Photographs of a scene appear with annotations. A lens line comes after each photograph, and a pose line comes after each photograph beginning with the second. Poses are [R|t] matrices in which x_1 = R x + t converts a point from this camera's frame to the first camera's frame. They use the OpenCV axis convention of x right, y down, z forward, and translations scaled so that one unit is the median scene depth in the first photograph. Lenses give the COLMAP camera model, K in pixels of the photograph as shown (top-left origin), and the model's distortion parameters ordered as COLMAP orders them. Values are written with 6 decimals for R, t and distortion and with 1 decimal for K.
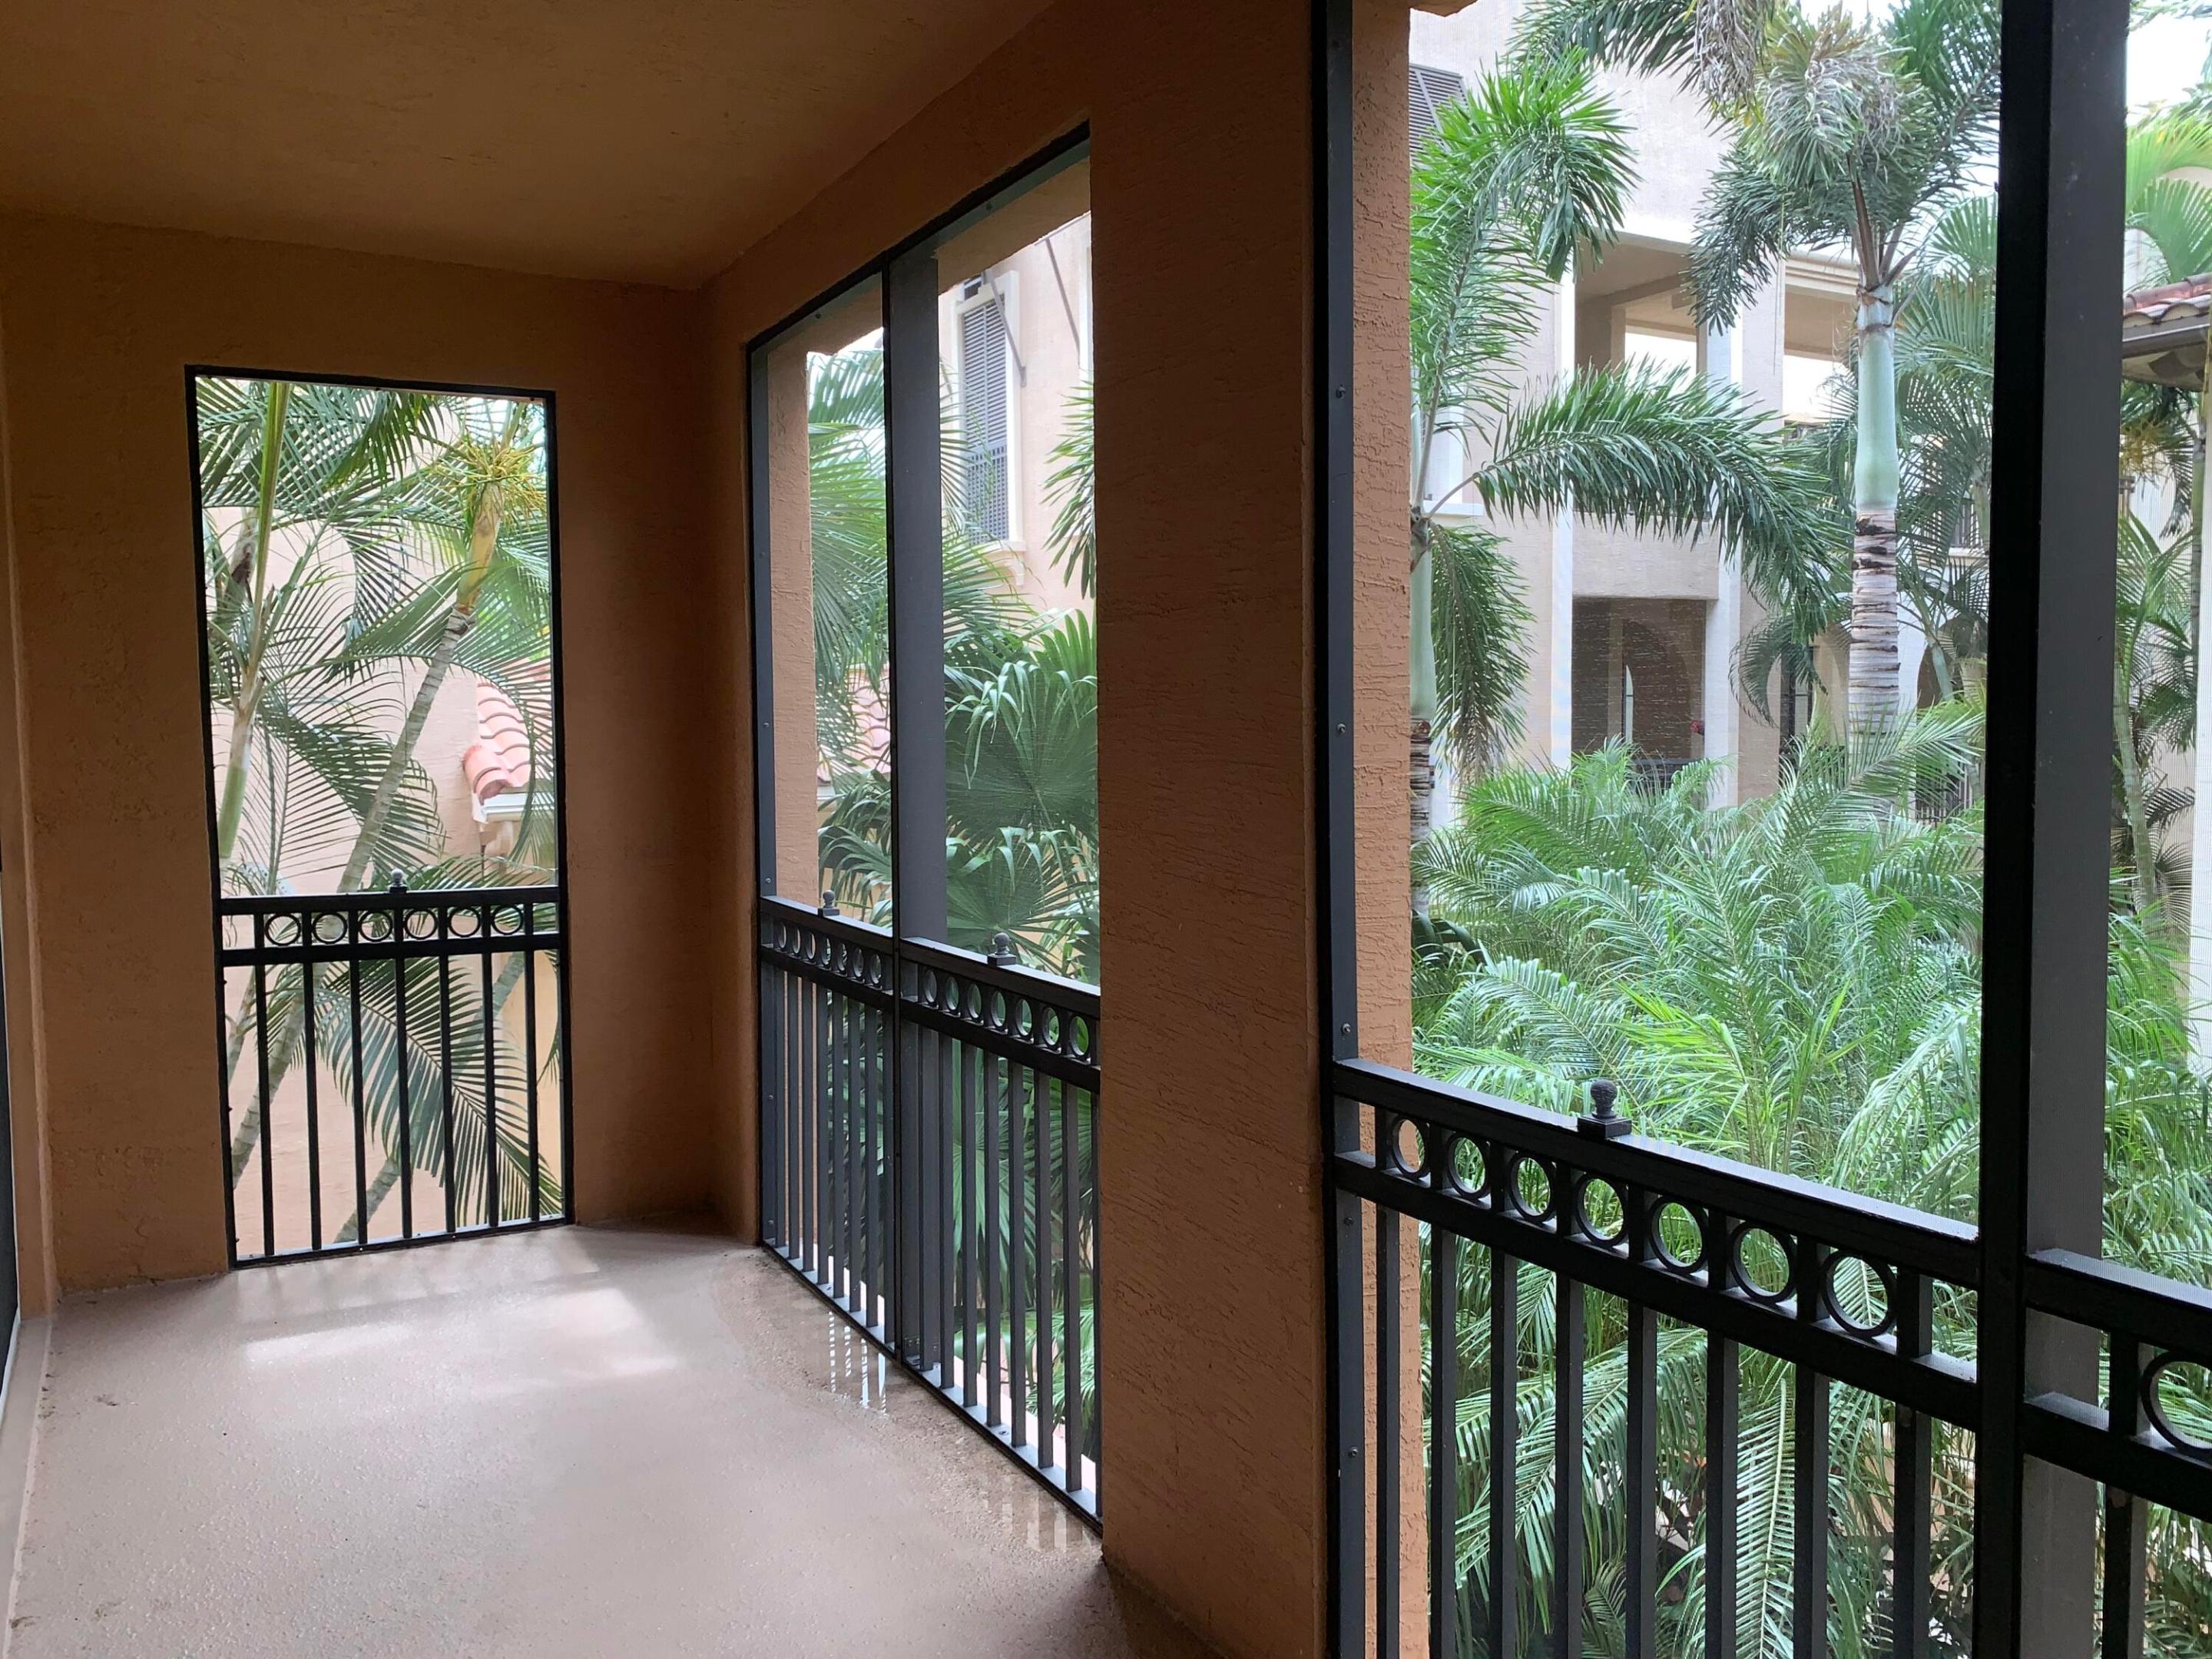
lens RADIAL K [[1779.6, 0, 1099.4], [0, 1779.6, 828.7], [0, 0, 1]] dist [-0.001957, -0.005719]
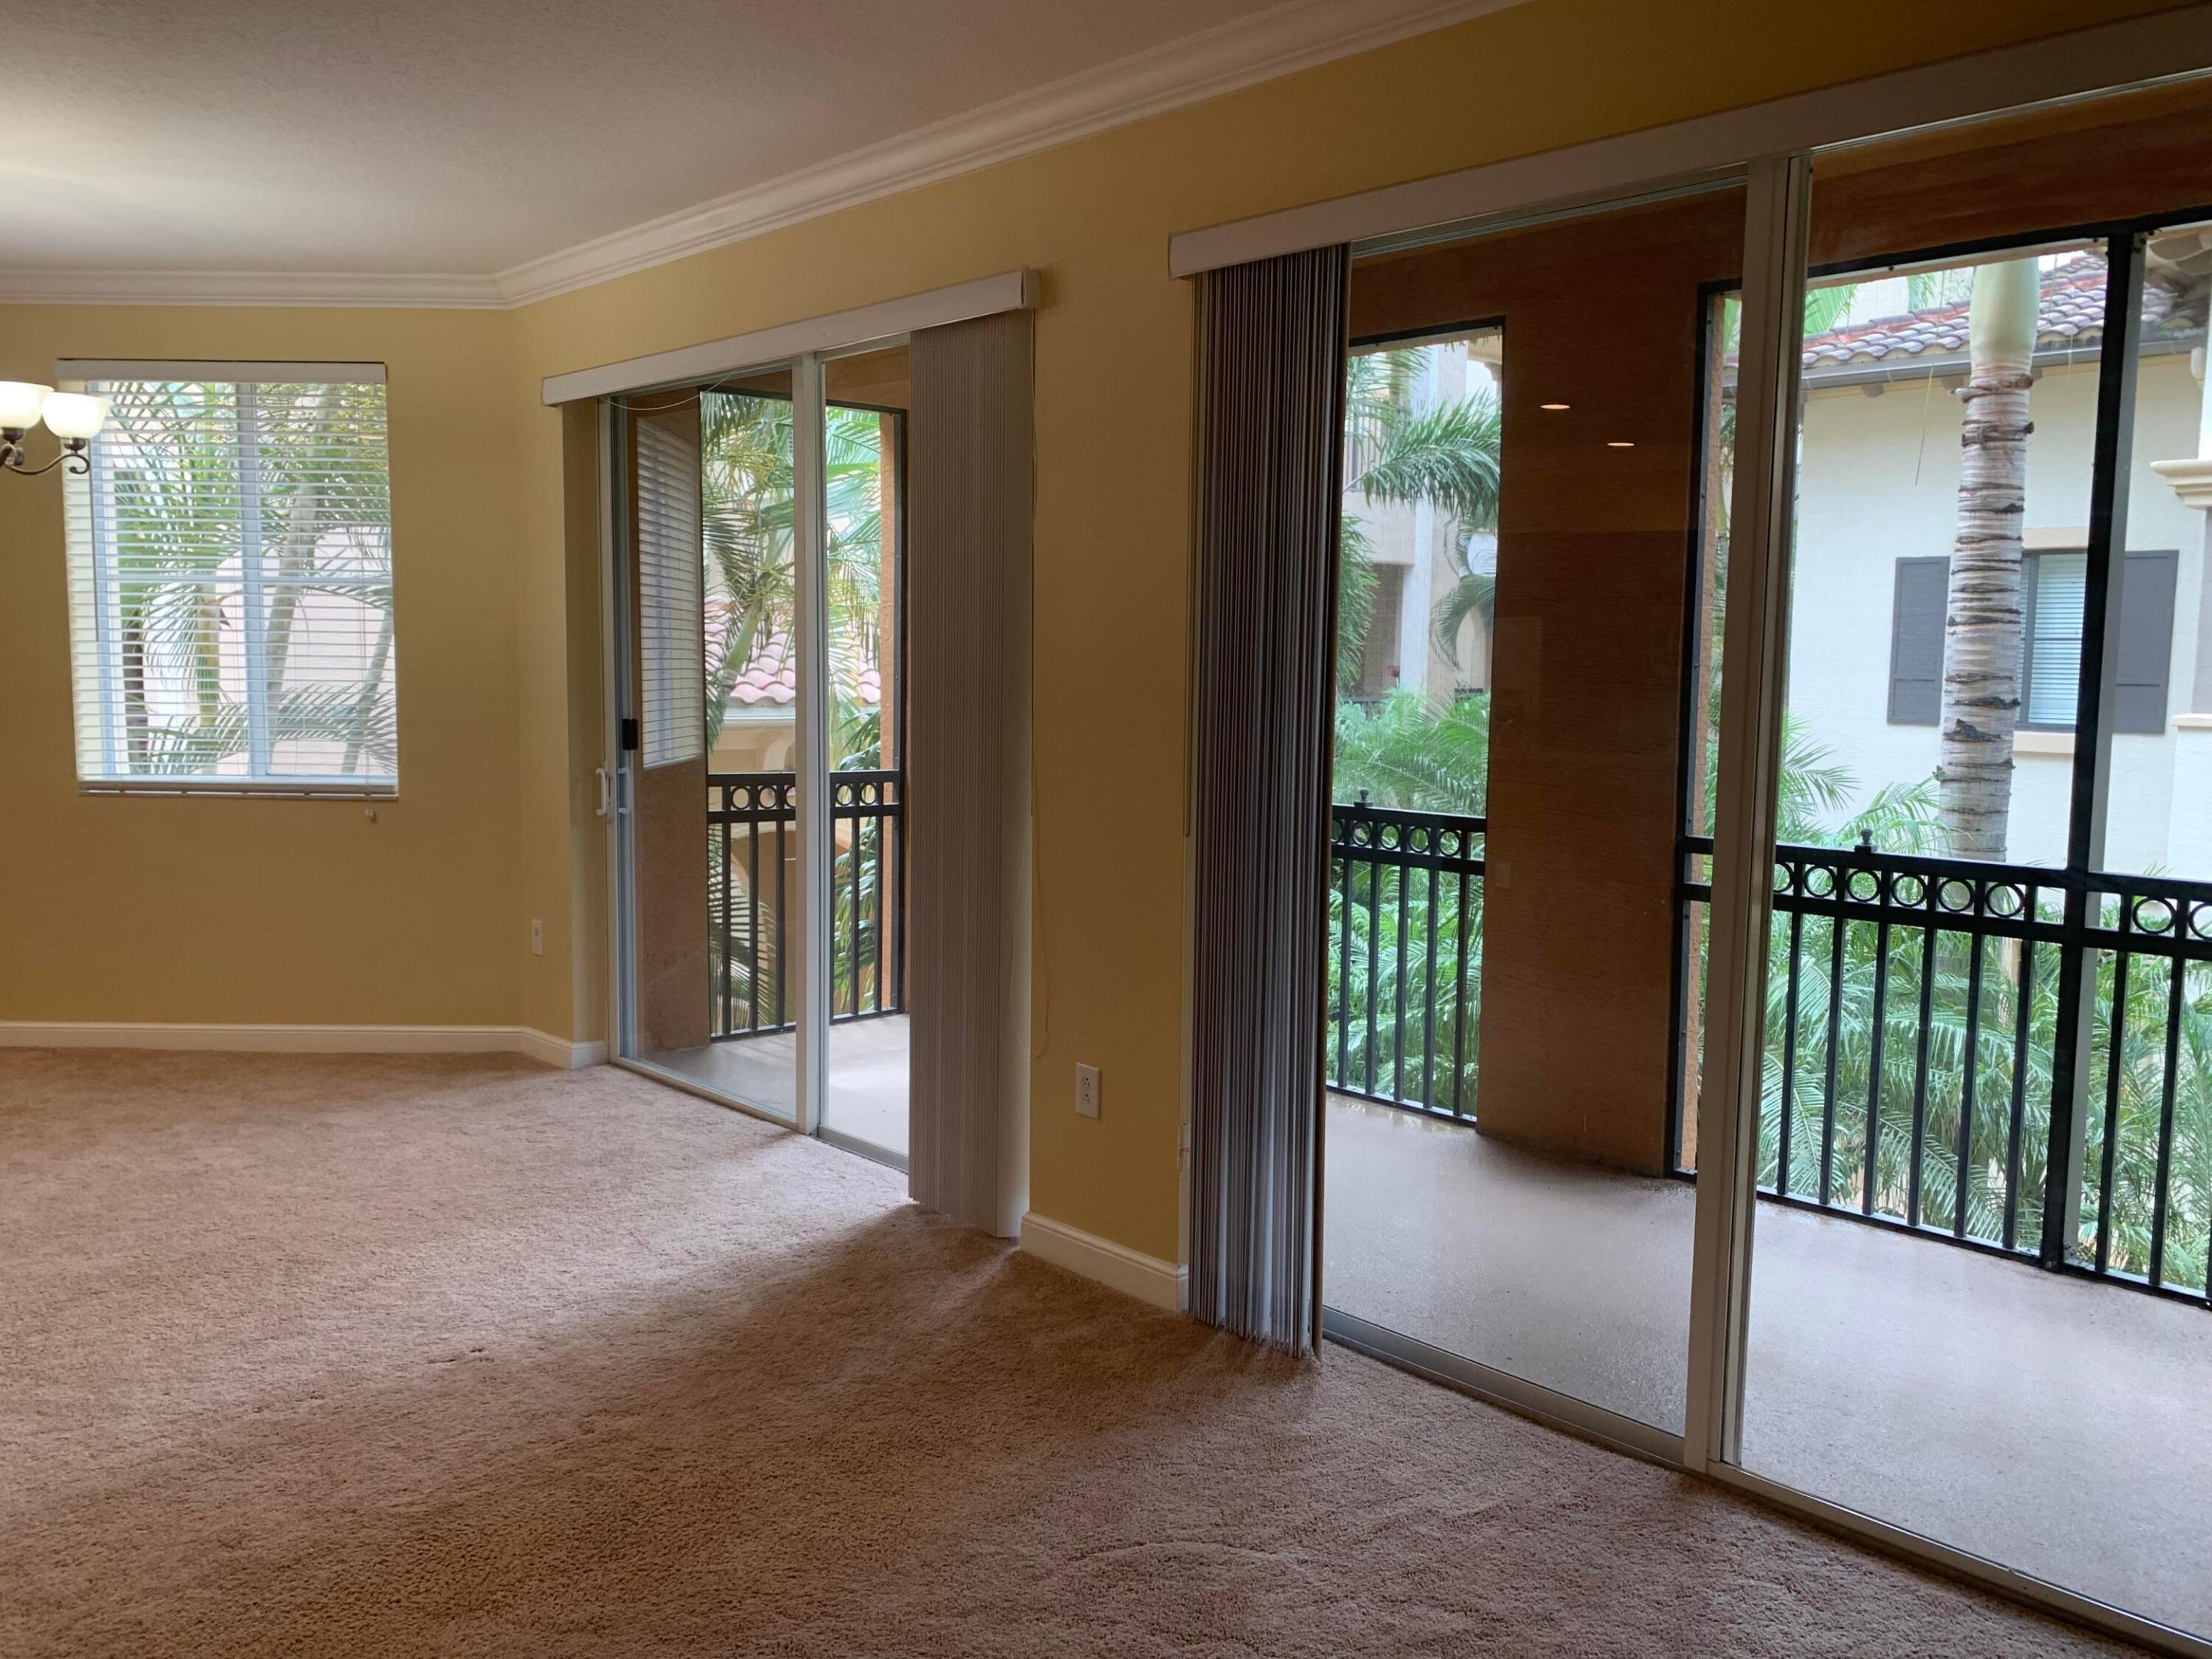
lens RADIAL K [[1779.6, 0, 1099.4], [0, 1779.6, 828.7], [0, 0, 1]] dist [-0.001957, -0.005719]
pose [[0.969785, -0.003843, 0.243932, -0.537133], [-0.005003, 0.999352, 0.035633, 0.030344], [-0.243911, -0.035777, 0.969137, -0.419748]]
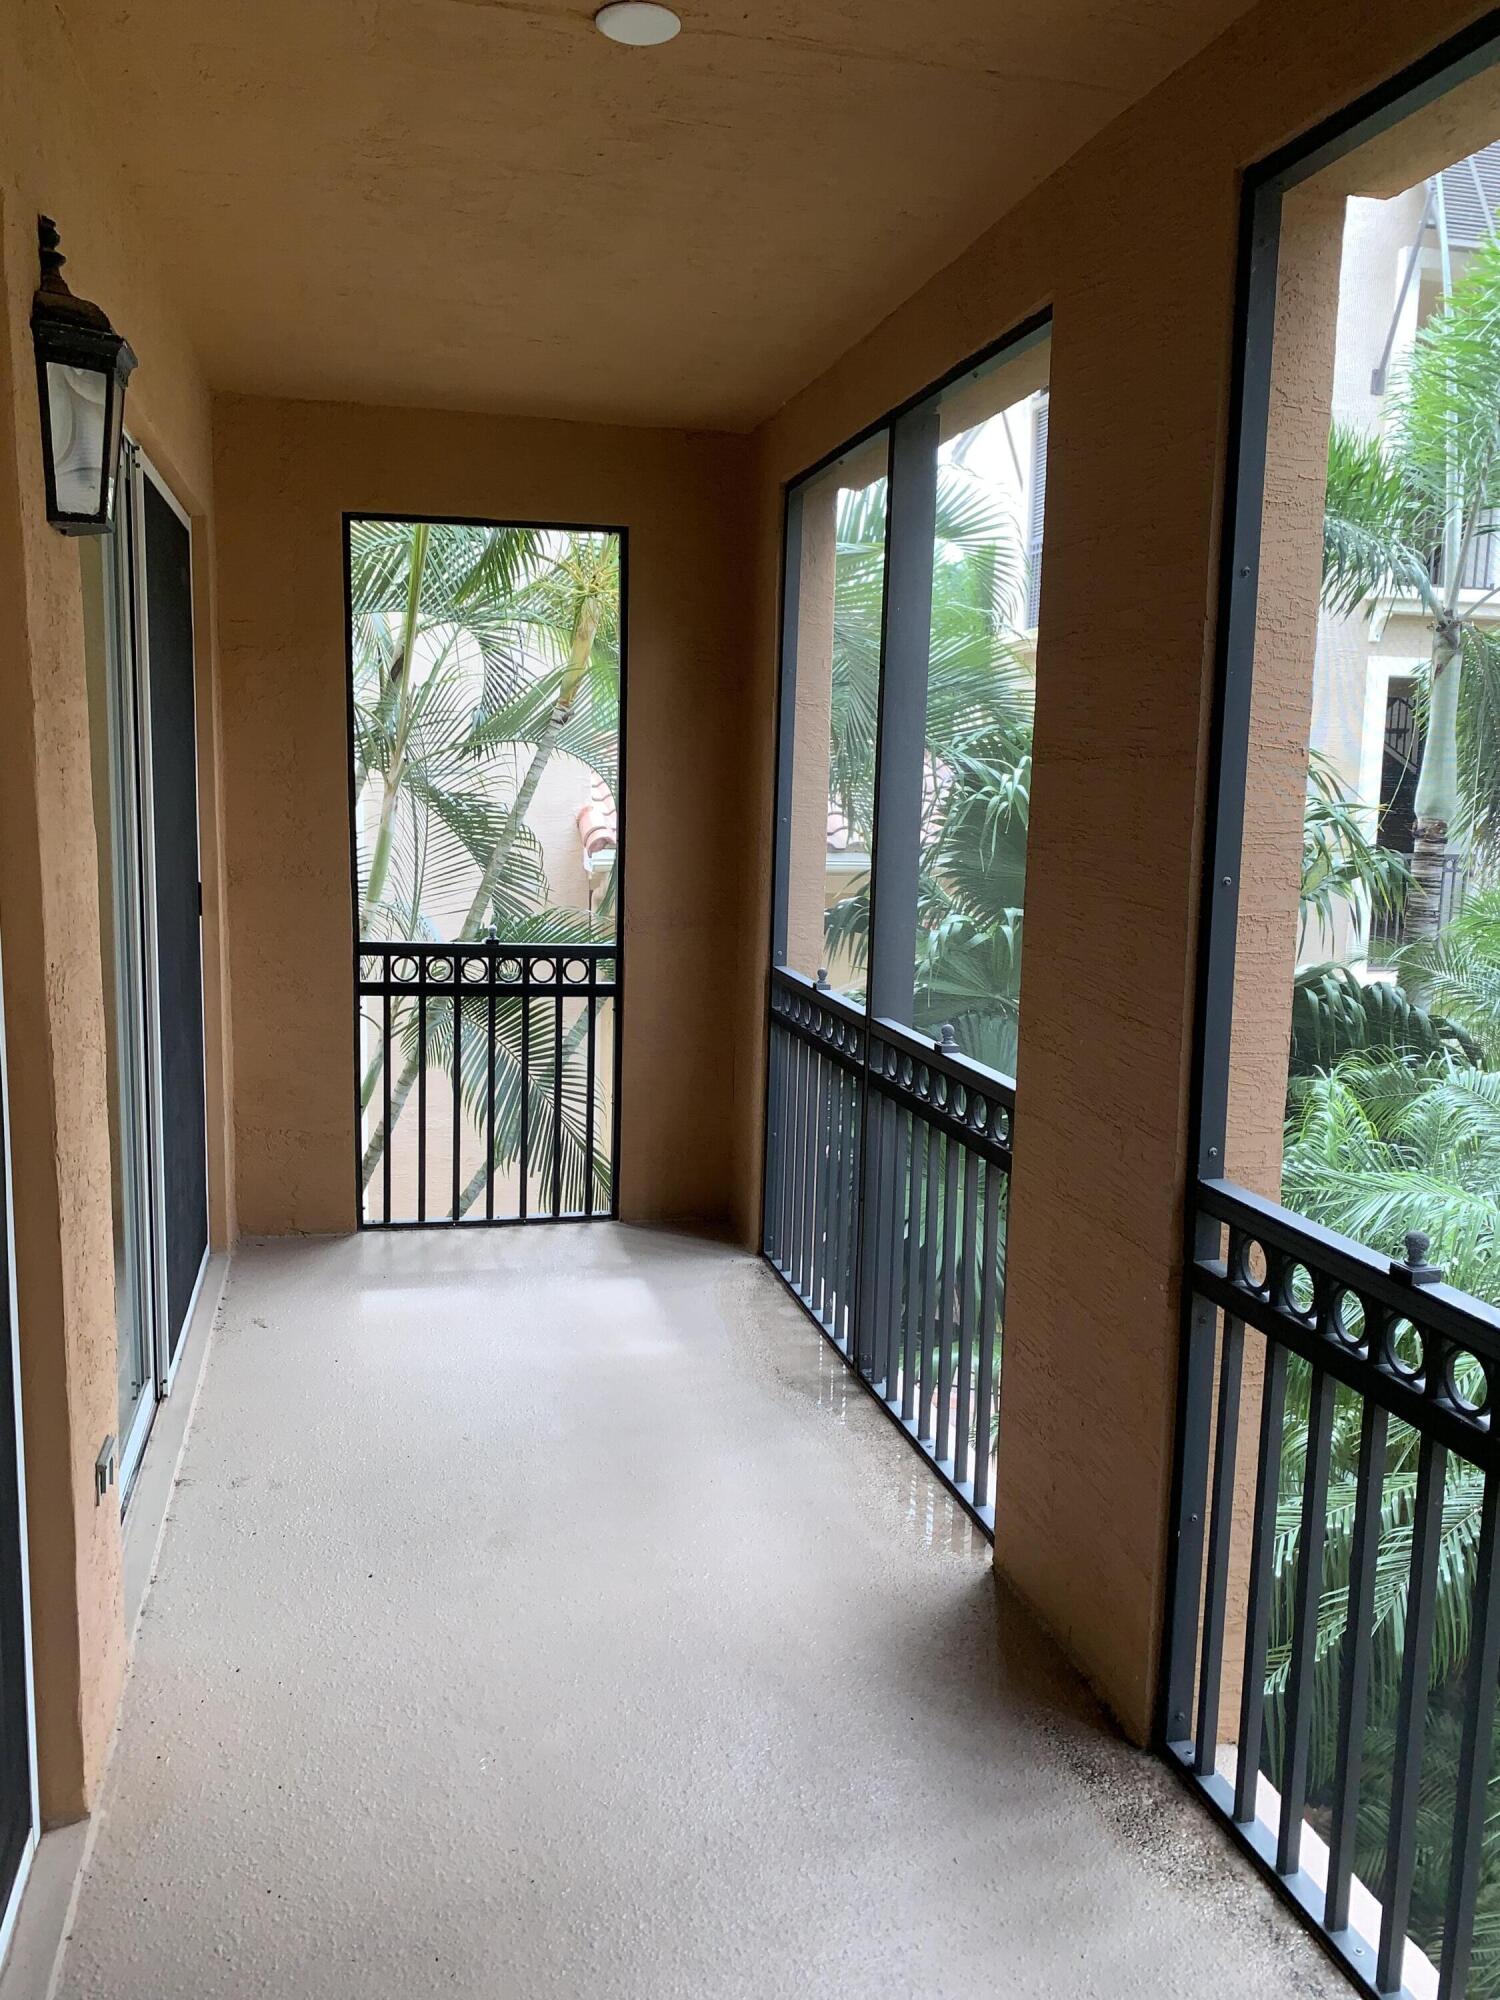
lens RADIAL K [[1580.8, 0, 691.8], [0, 1580.8, 1003.0], [0, 0, 1]] dist [0.130795, -0.410622]
pose [[0.957685, 0.068352, -0.279585, 0.054010], [-0.045165, 0.995047, 0.088557, -0.028985], [0.284254, -0.072182, 0.956028, -0.021654]]
